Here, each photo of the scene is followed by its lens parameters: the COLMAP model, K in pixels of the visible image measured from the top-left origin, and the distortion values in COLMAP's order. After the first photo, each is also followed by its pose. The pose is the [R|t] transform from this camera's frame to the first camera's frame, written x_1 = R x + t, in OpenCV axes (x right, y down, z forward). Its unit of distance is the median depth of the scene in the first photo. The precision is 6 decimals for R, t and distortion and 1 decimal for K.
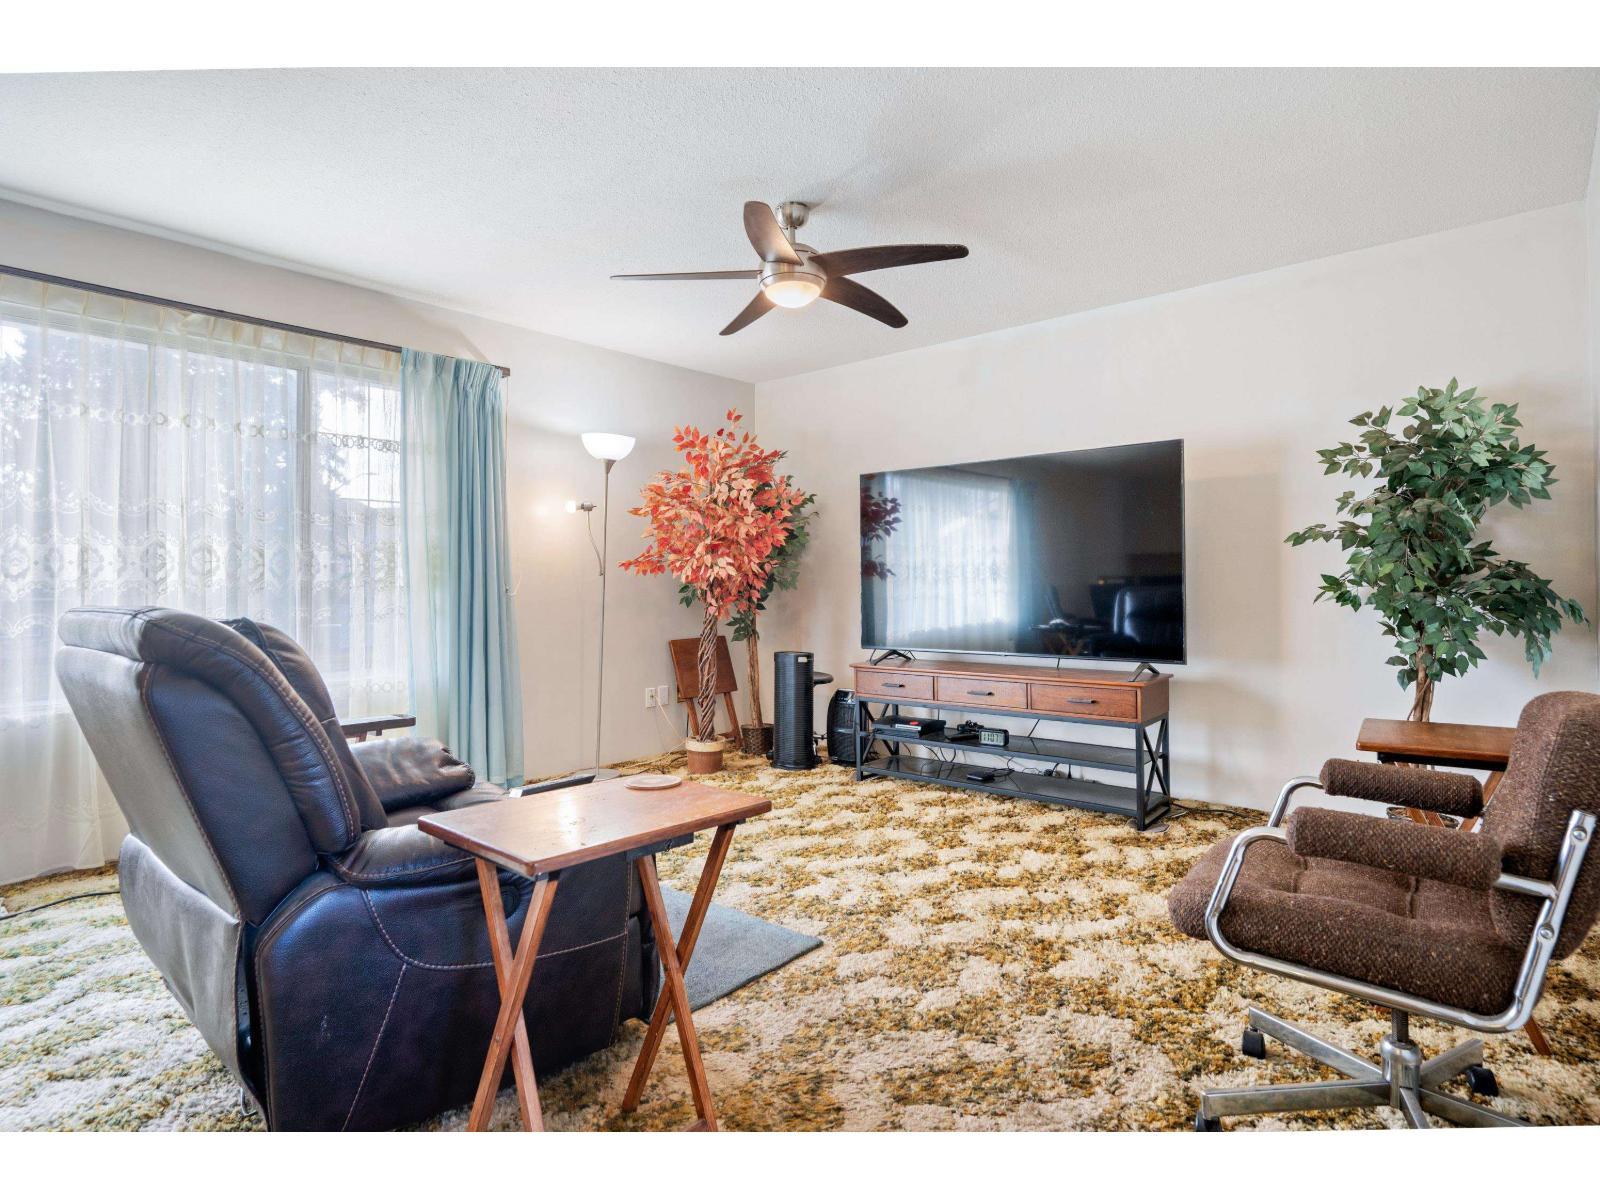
lens RADIAL K [[841.4, 0, 800.0], [0, 841.4, 600.0], [0, 0, 1]] dist [-0.001423, -0.000142]
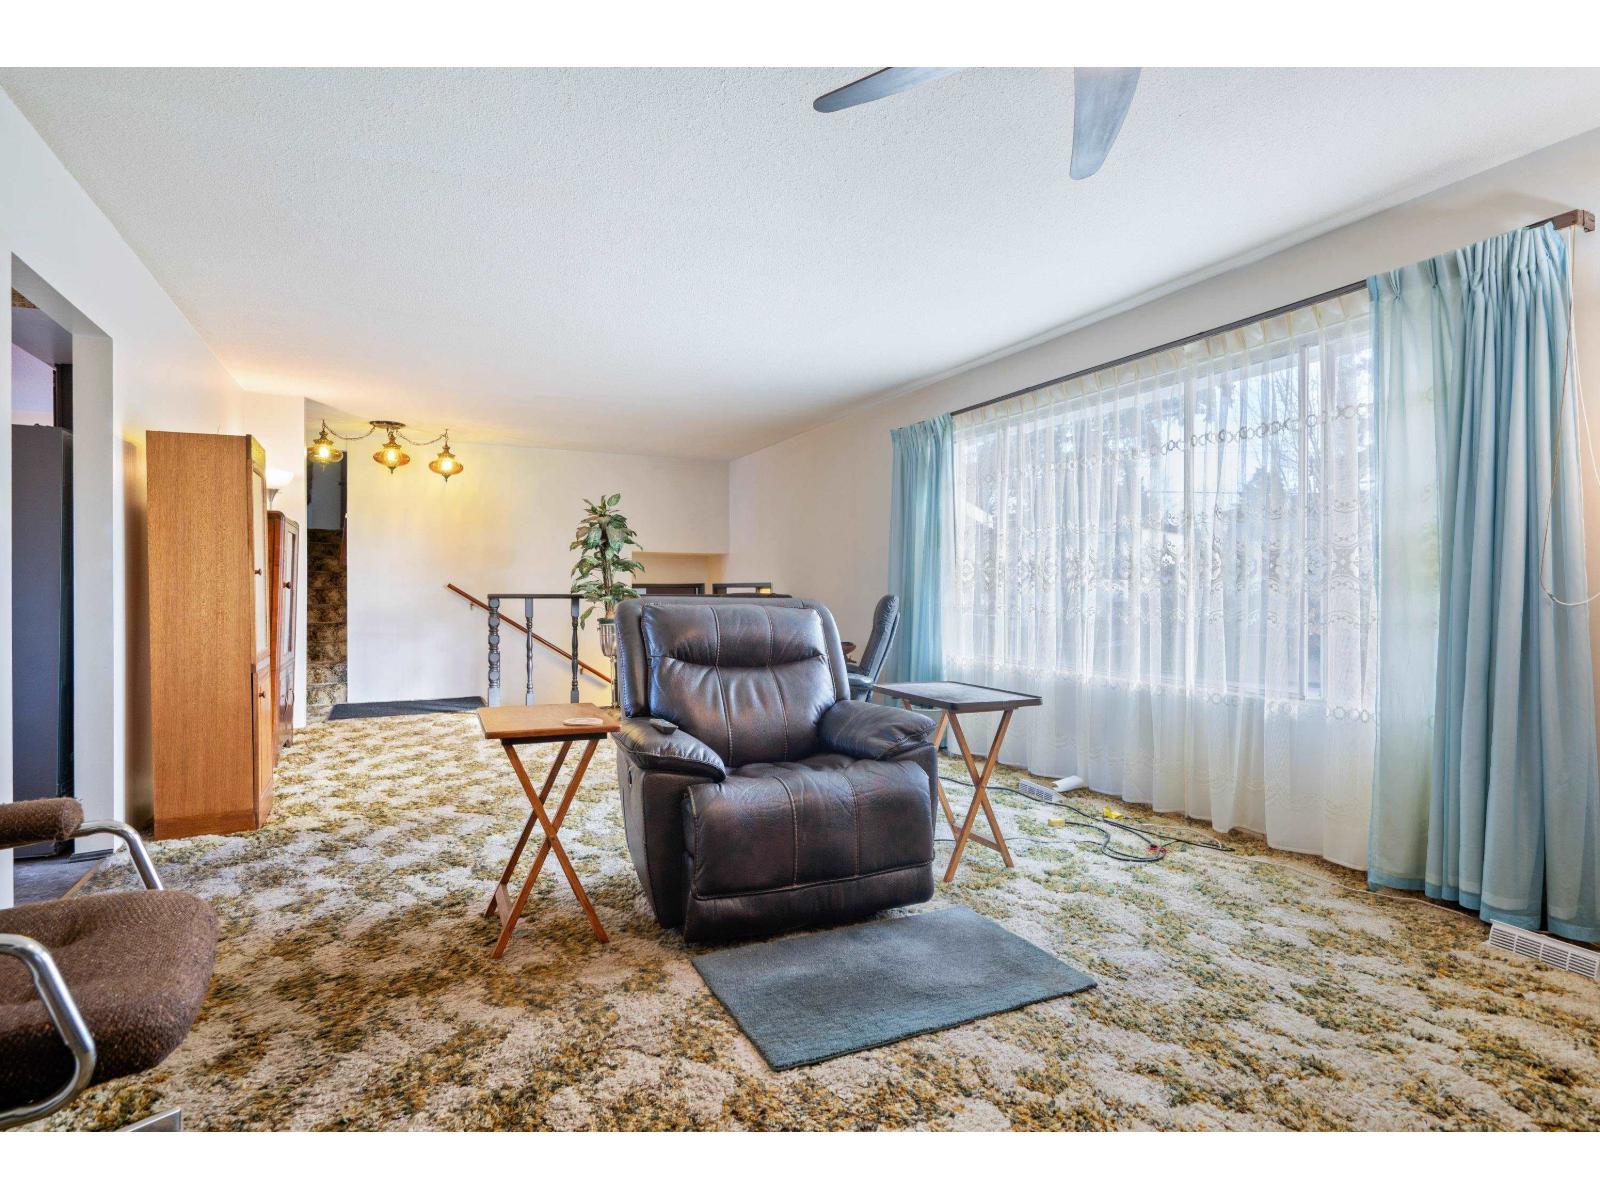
lens RADIAL K [[841.4, 0, 800.0], [0, 841.4, 600.0], [0, 0, 1]] dist [-0.001423, -0.000142]
pose [[-0.399424, 0.015869, -0.916629, 0.713099], [-0.014166, 0.999624, 0.023479, -0.026556], [0.916657, 0.022363, -0.399049, 1.343088]]
